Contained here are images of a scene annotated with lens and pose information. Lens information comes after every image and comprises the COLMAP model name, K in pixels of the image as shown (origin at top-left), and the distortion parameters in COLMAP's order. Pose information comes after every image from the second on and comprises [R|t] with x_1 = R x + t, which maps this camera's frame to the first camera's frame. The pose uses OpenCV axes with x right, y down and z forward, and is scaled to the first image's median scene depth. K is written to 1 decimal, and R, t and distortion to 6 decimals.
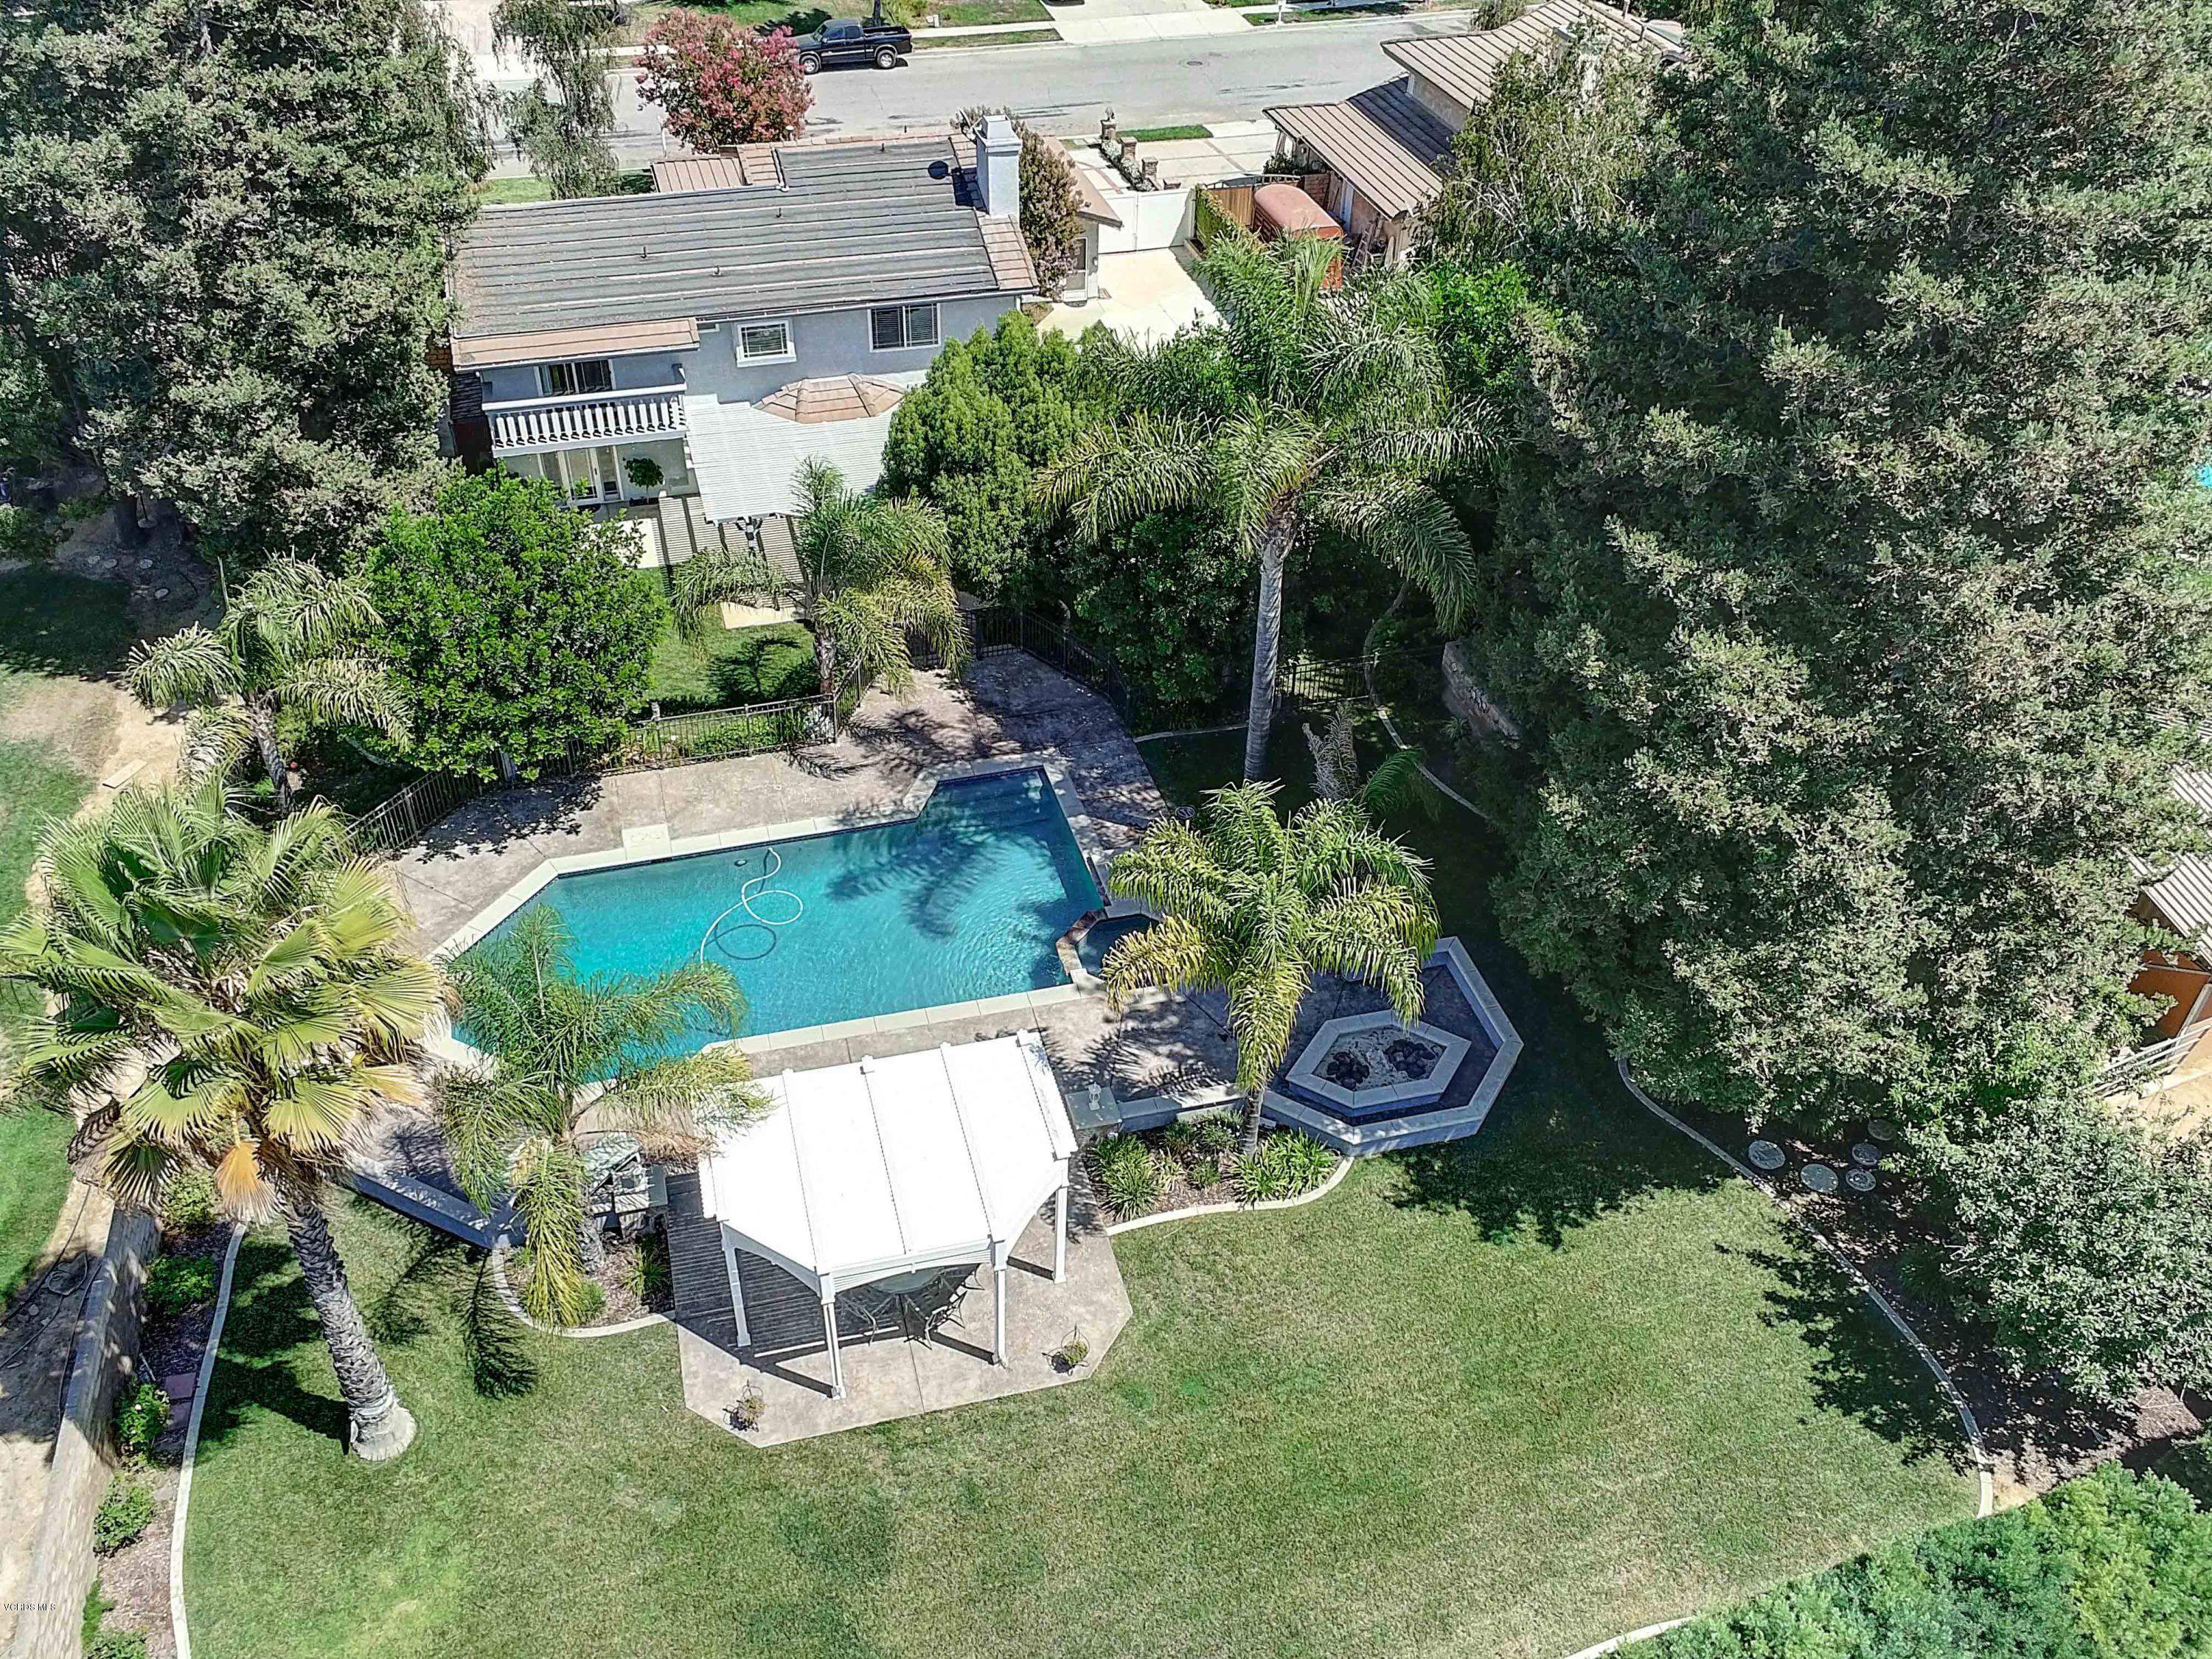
lens RADIAL K [[1864.6, 0, 1106.0], [0, 1864.6, 829.5], [0, 0, 1]] dist [0.004950, 0.003378]
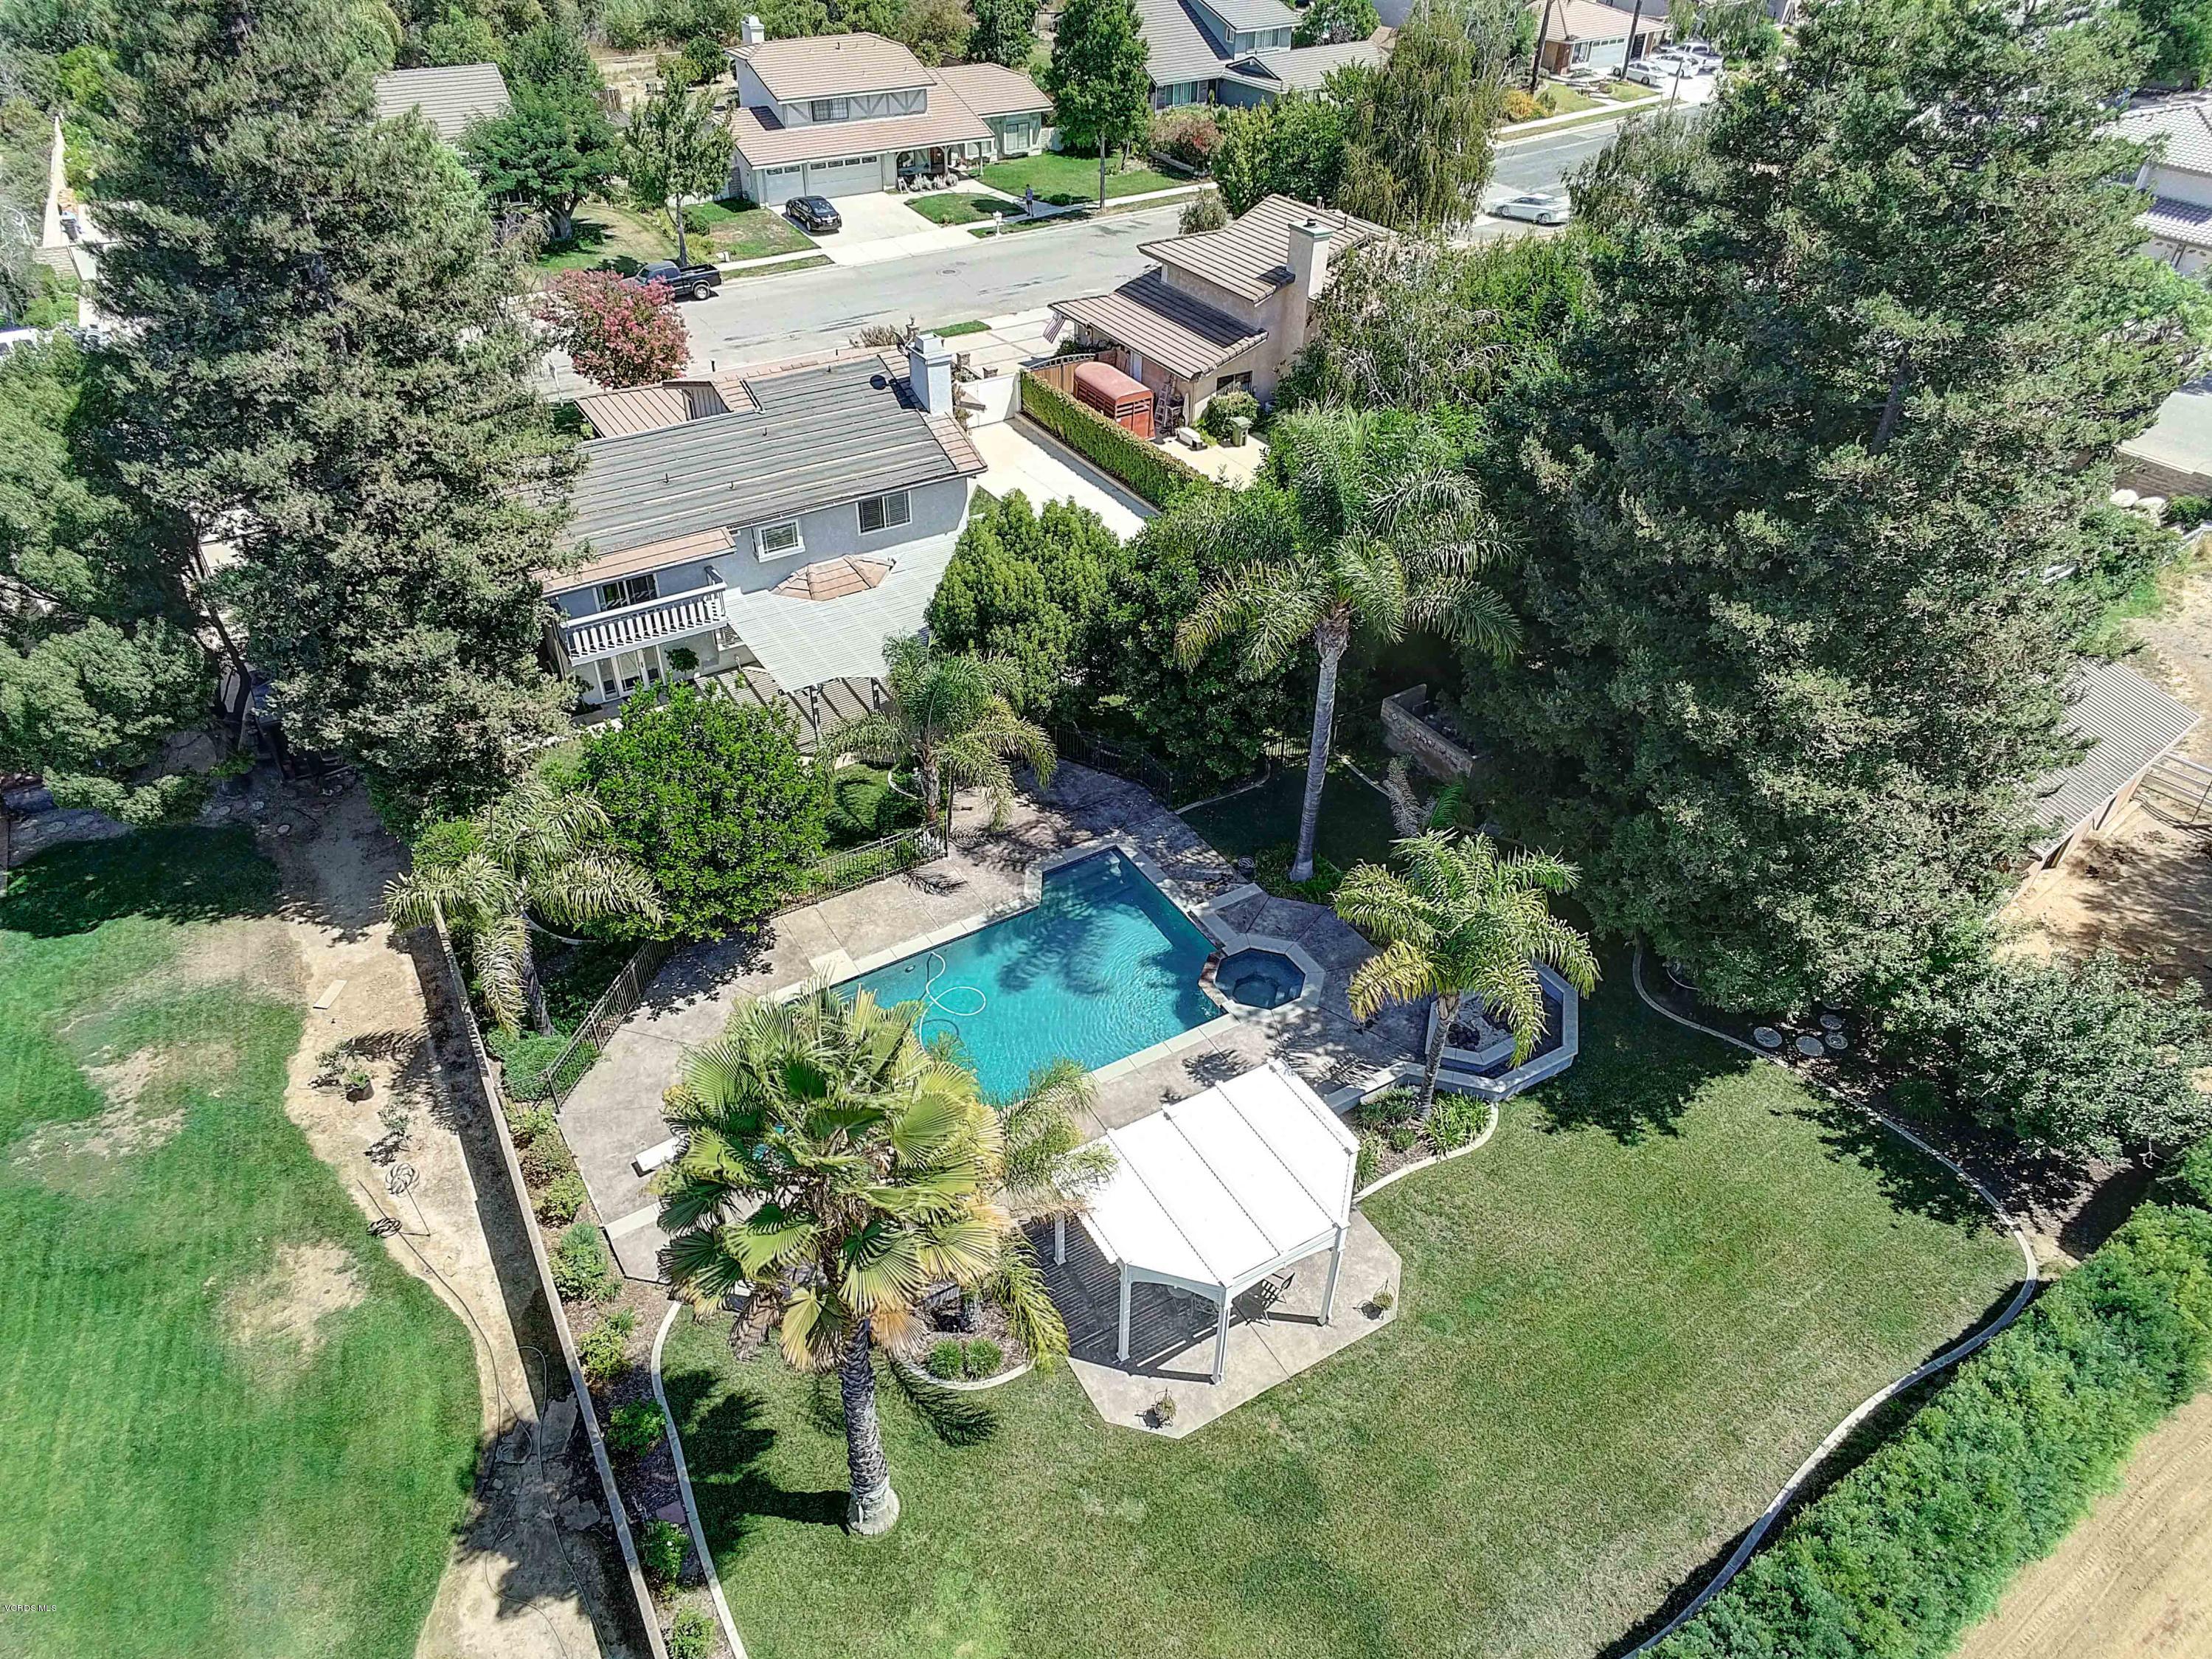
lens RADIAL K [[1473.7, 0, 1106.0], [0, 1473.7, 829.5], [0, 0, 1]] dist [0.003412, 0.001735]
pose [[0.963304, -0.171179, 0.206742, -0.260445], [0.174293, 0.984689, 0.003196, -0.052801], [-0.204123, 0.032955, 0.978390, 0.035933]]
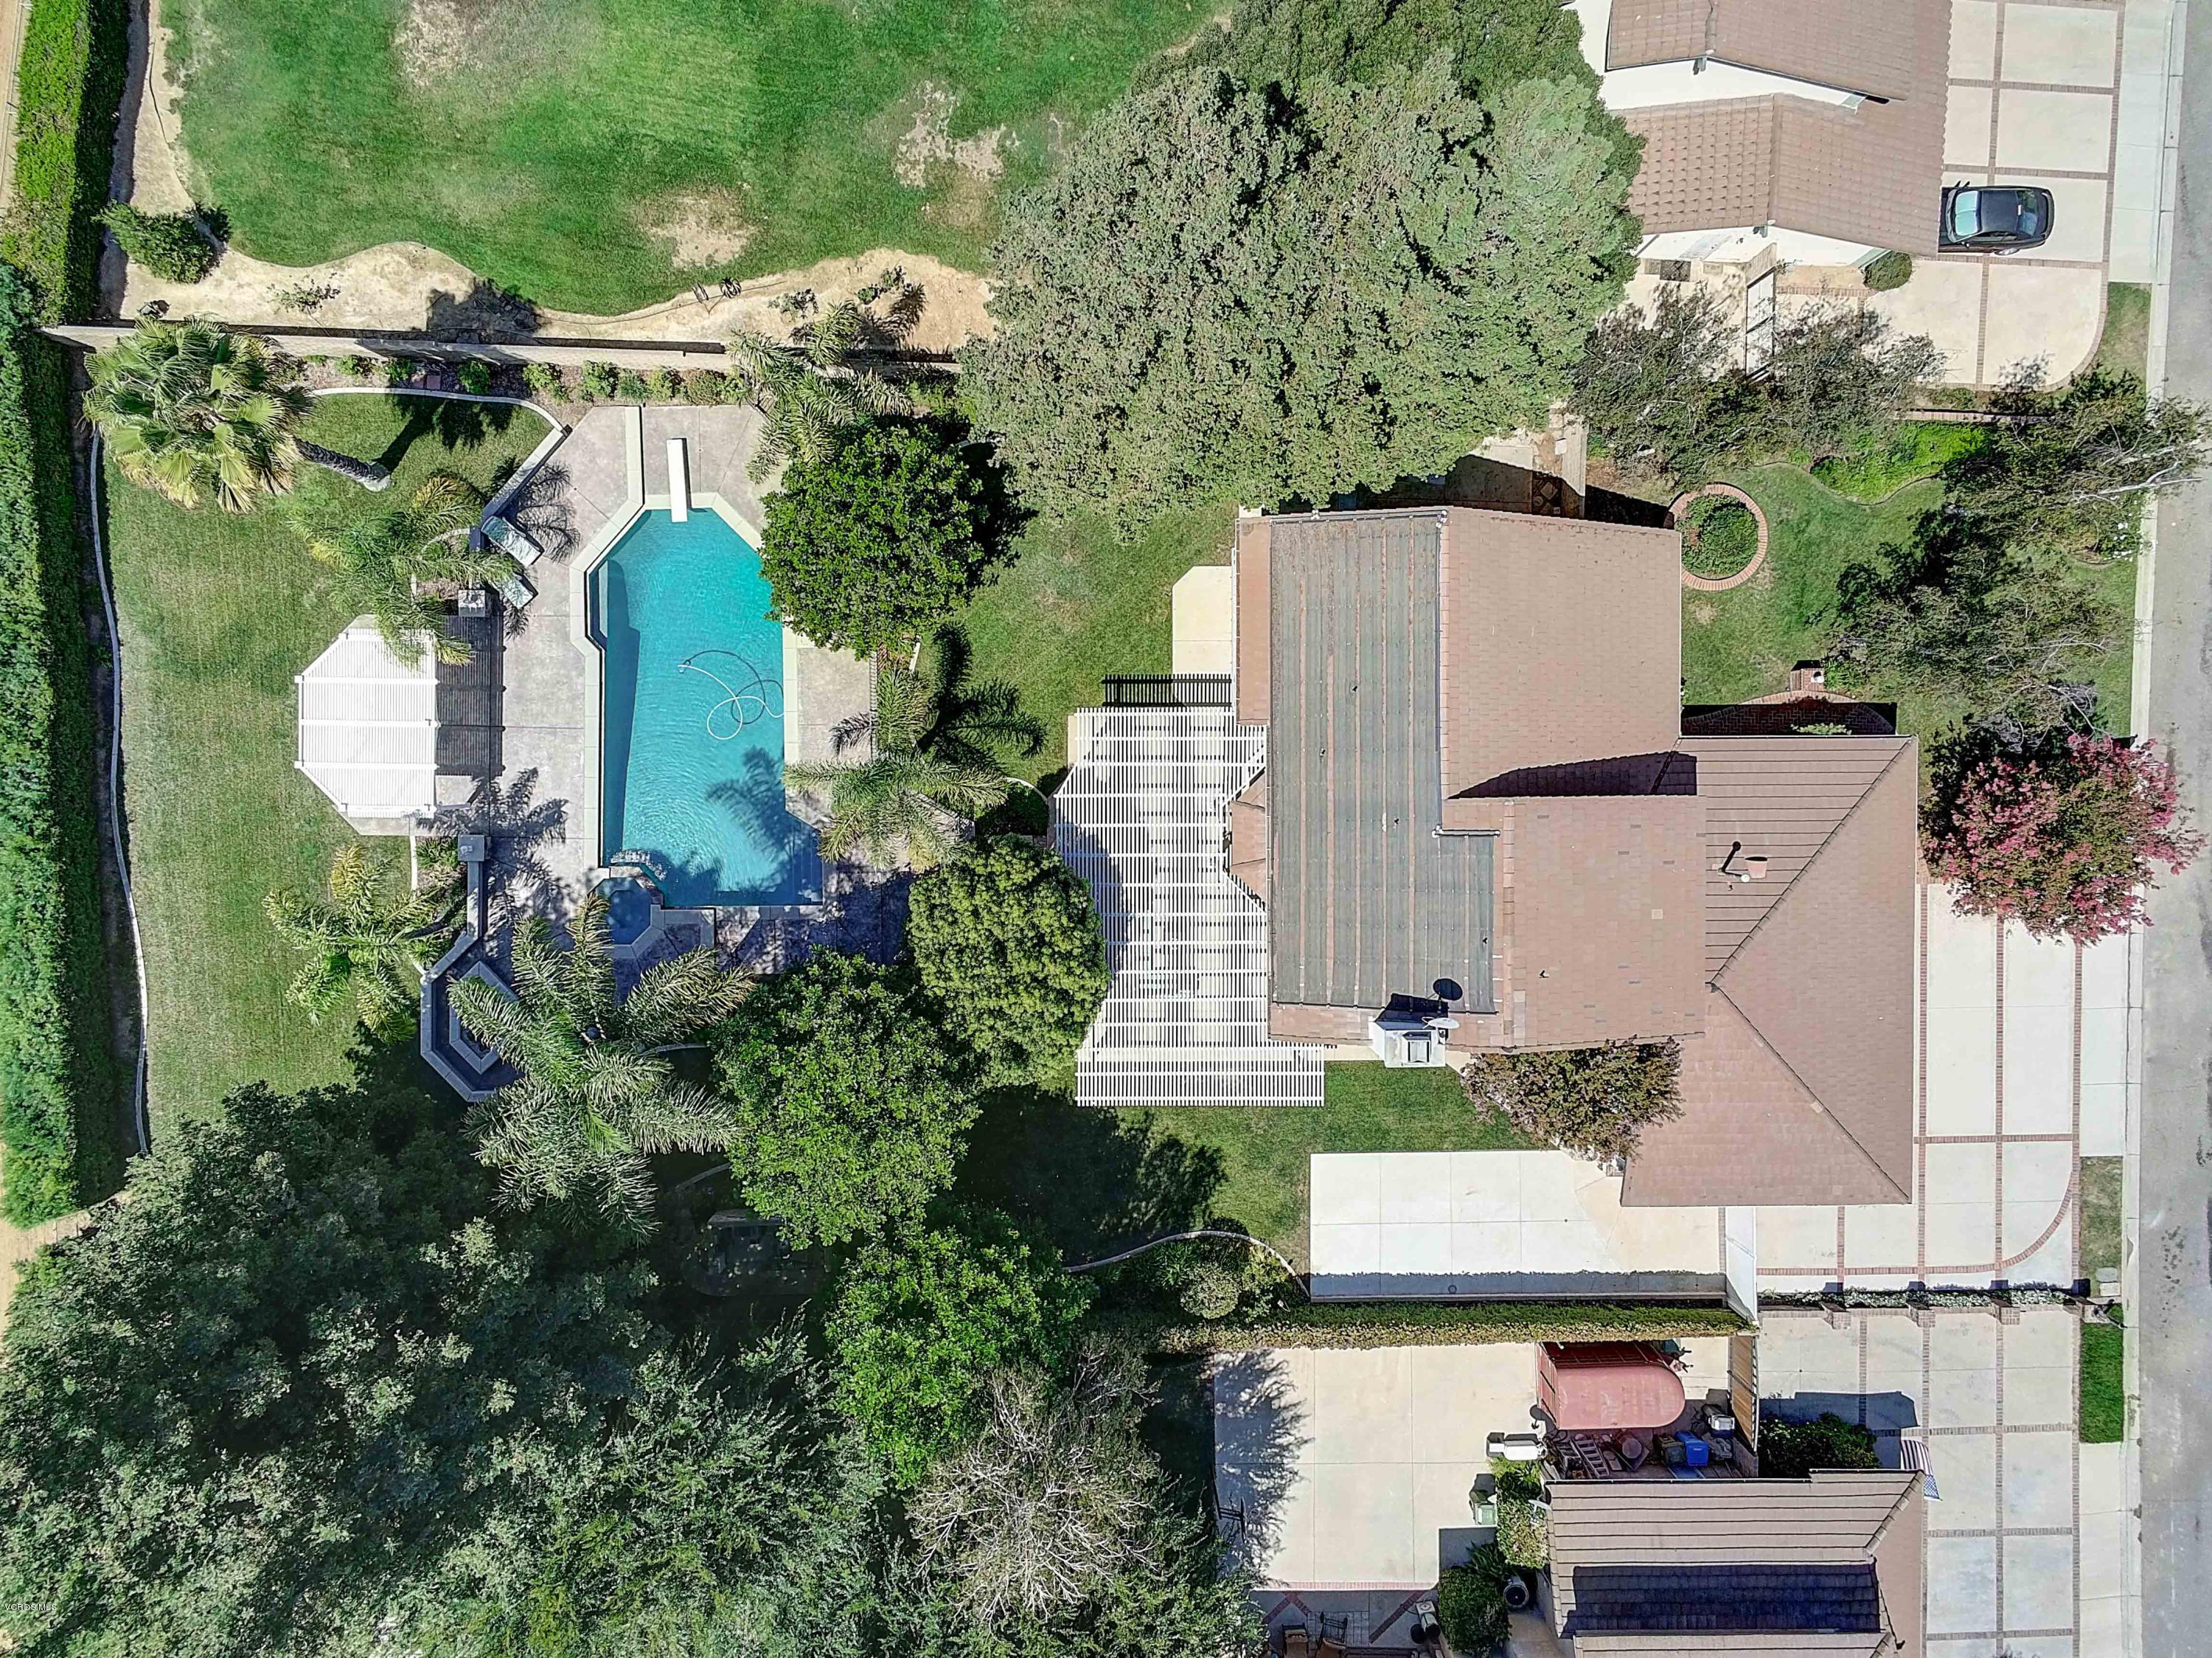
lens RADIAL K [[1473.8, 0, 1106.0], [0, 1473.8, 829.0], [0, 0, 1]] dist [0.003412, 0.001735]
pose [[-0.272322, 0.962206, 0.000079, -0.161676], [-0.598106, -0.169340, 0.783322, -1.127314], [0.753731, 0.213269, 0.621616, 0.474962]]
